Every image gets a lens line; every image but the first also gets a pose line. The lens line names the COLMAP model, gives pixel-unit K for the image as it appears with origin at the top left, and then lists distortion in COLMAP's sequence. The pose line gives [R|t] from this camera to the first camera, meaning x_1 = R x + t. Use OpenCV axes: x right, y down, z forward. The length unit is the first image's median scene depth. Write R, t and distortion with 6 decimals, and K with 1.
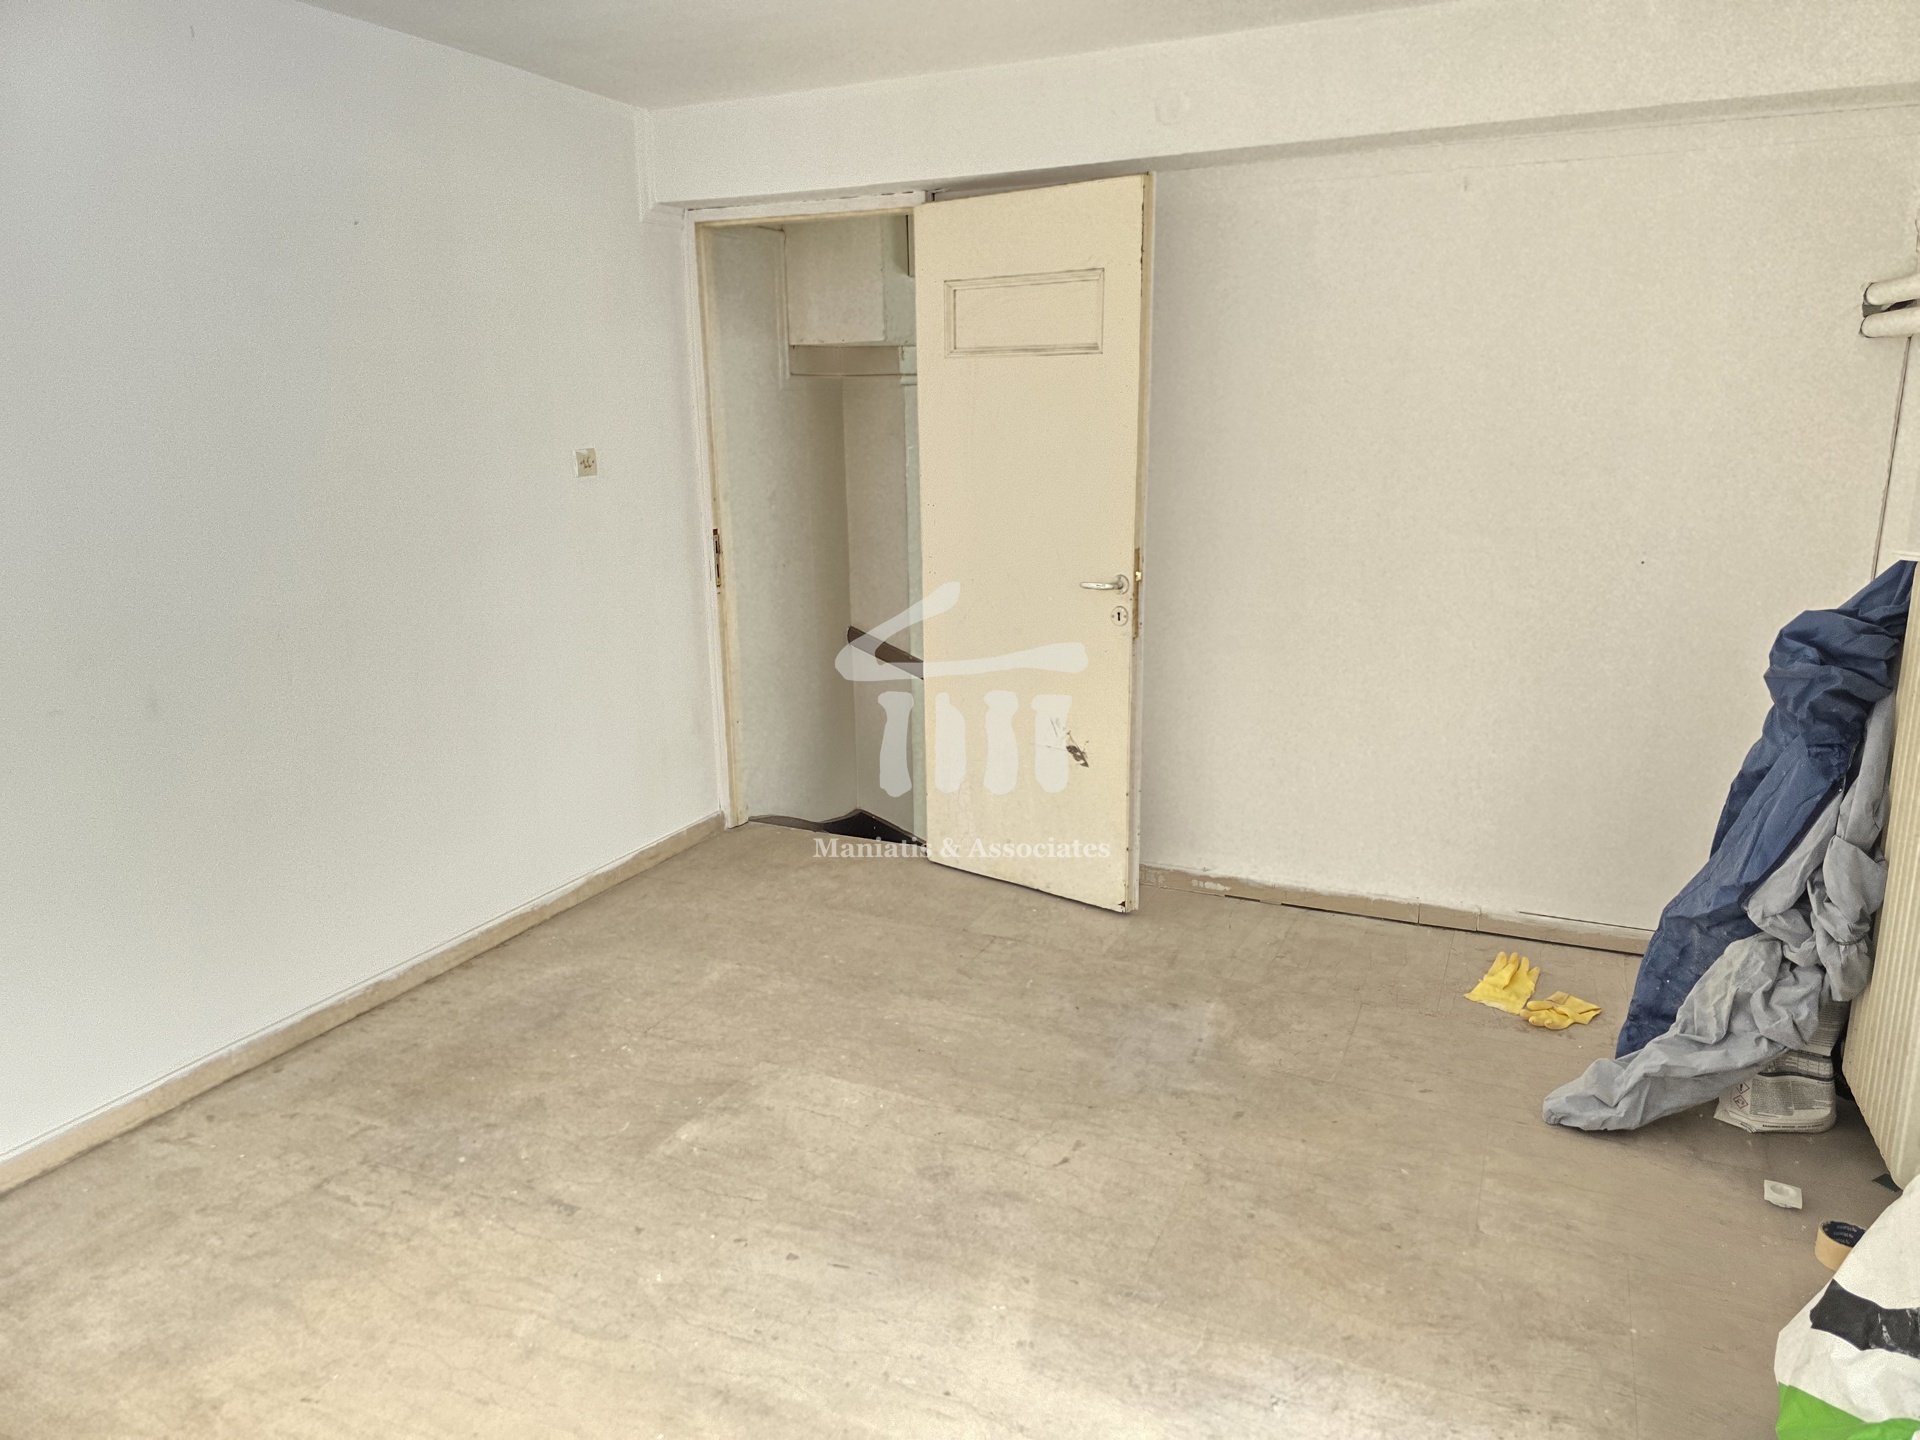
lens RADIAL K [[1222.5, 0, 955.9], [0, 1222.5, 685.5], [0, 0, 1]] dist [0.063601, -0.045942]
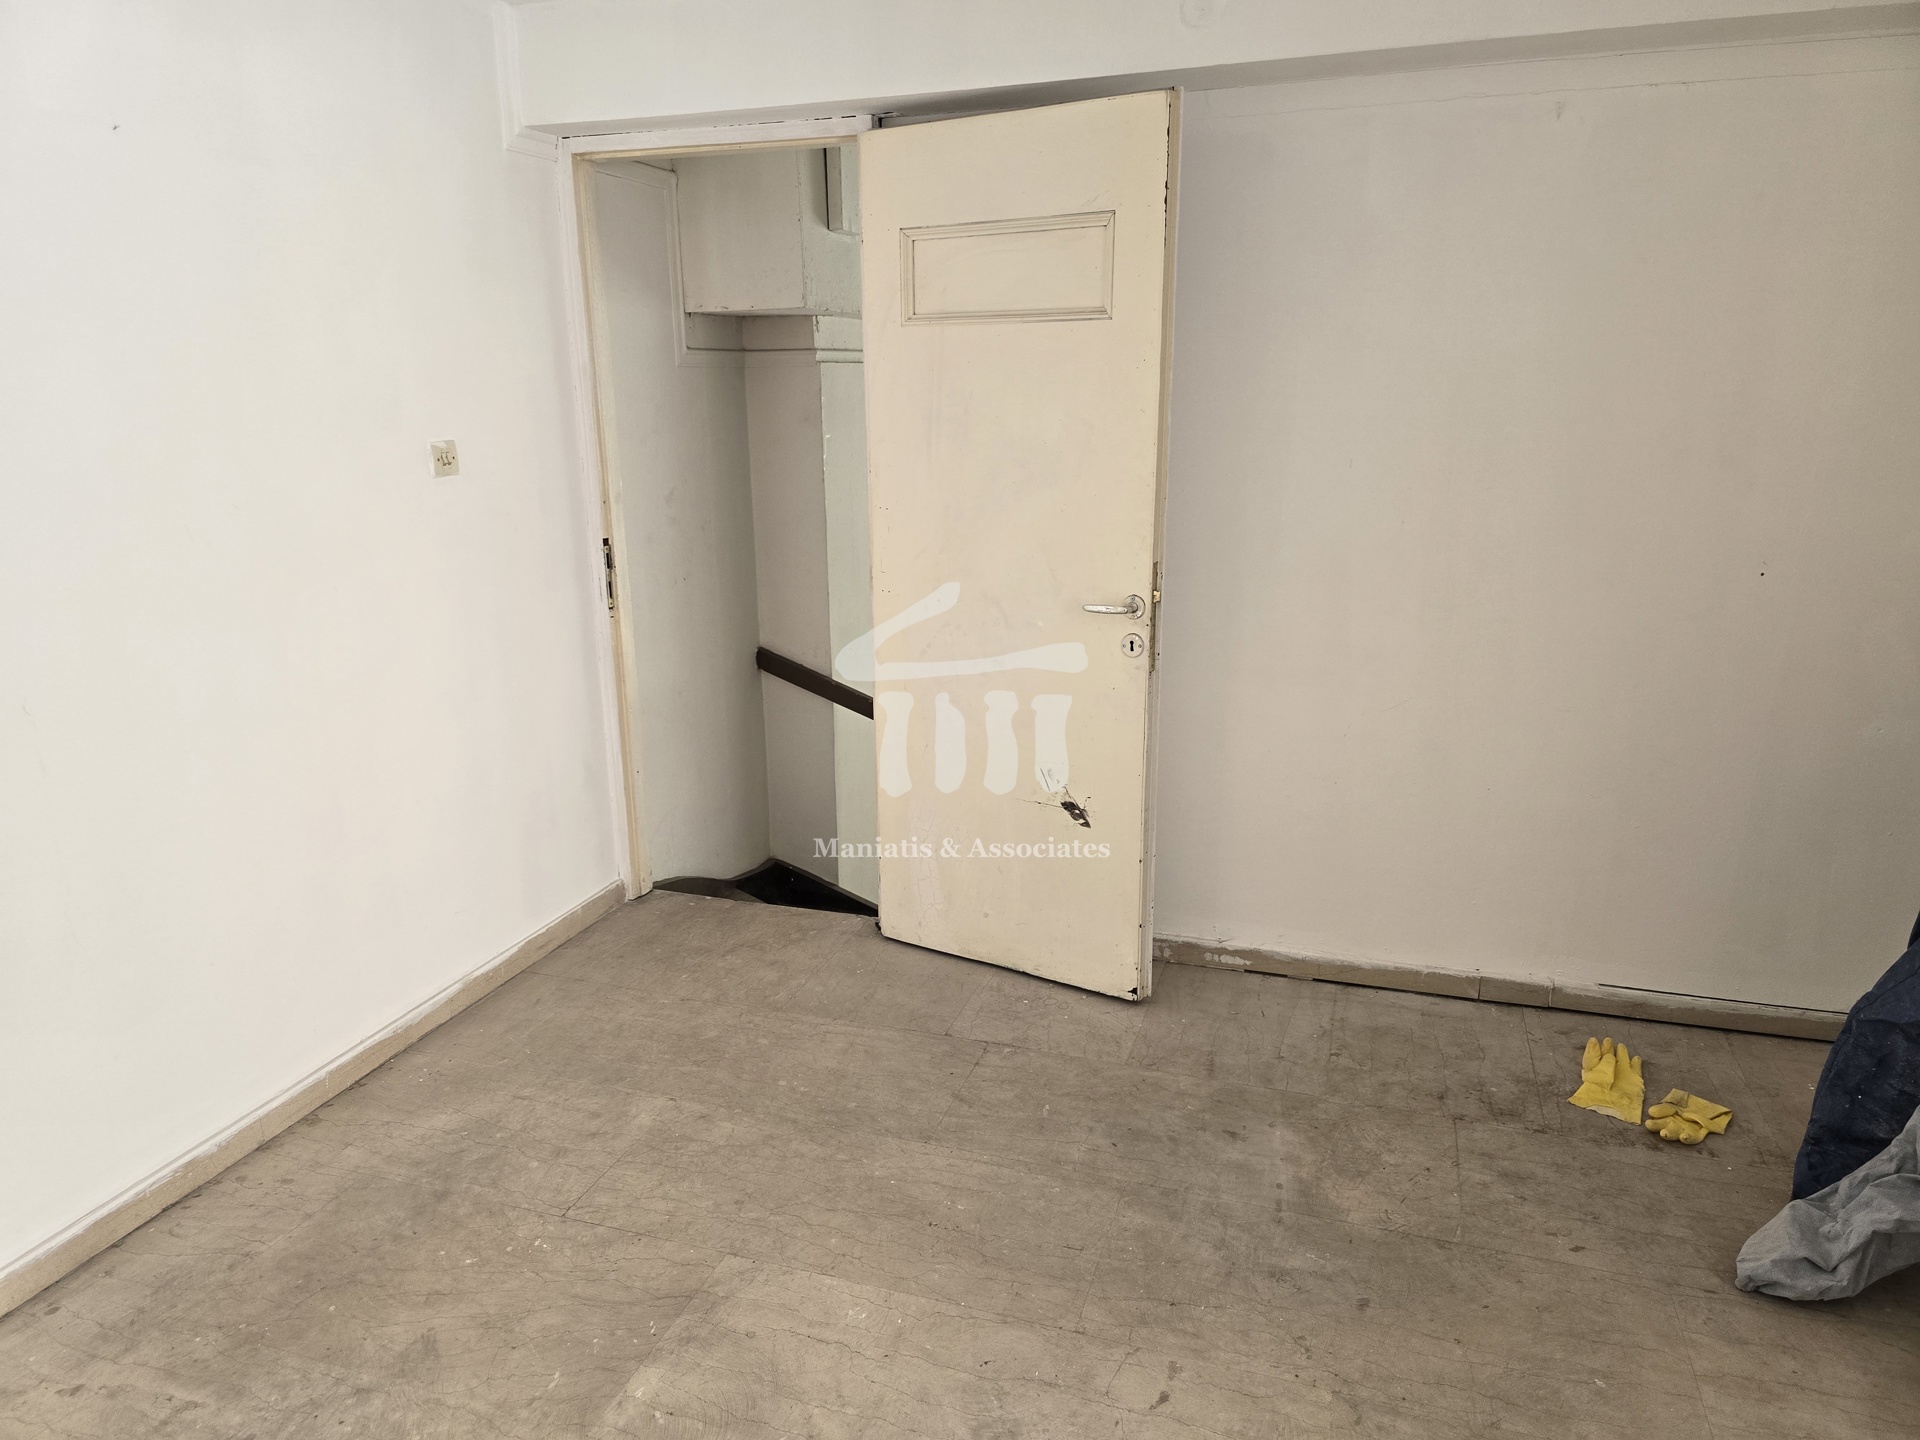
lens RADIAL K [[1262.0, 0, 936.9], [0, 1262.0, 717.5], [0, 0, 1]] dist [0.054113, -0.042340]
pose [[0.995003, -0.025374, 0.096568, -0.087574], [0.022537, 0.999285, 0.030358, -0.041980], [-0.097269, -0.028030, 0.994863, 0.196718]]
